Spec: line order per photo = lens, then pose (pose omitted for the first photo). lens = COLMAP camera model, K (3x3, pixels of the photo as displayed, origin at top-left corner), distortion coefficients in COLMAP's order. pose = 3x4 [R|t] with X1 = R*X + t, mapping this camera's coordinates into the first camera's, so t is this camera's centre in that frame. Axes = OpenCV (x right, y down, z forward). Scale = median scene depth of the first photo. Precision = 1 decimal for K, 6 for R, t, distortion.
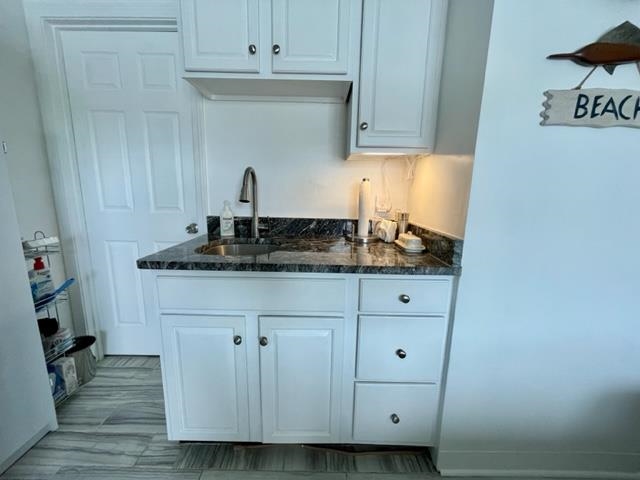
lens RADIAL K [[258.1, 0, 318.4], [0, 258.1, 239.0], [0, 0, 1]] dist [-0.003053, -0.000215]
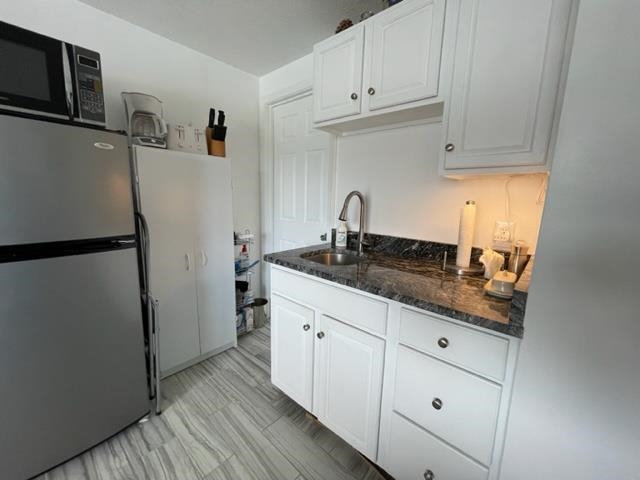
lens RADIAL K [[258.1, 0, 318.4], [0, 258.1, 239.0], [0, 0, 1]] dist [-0.003053, -0.000215]
pose [[0.746299, 0.107075, -0.656941, 0.442748], [-0.129612, 0.991461, 0.014356, -0.061655], [0.652869, 0.074434, 0.753805, 0.023346]]
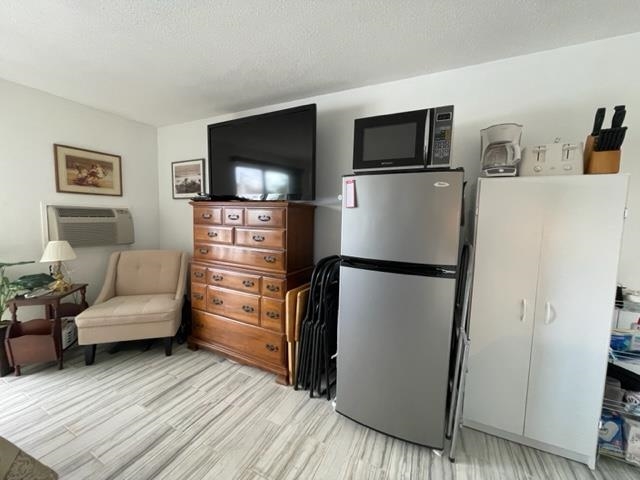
lens RADIAL K [[258.1, 0, 318.4], [0, 258.1, 239.0], [0, 0, 1]] dist [-0.003053, -0.000215]
pose [[-0.433349, 0.045594, -0.900072, 0.393726], [-0.193108, 0.970825, 0.142152, -0.117454], [0.880294, 0.235413, -0.411902, 0.232865]]
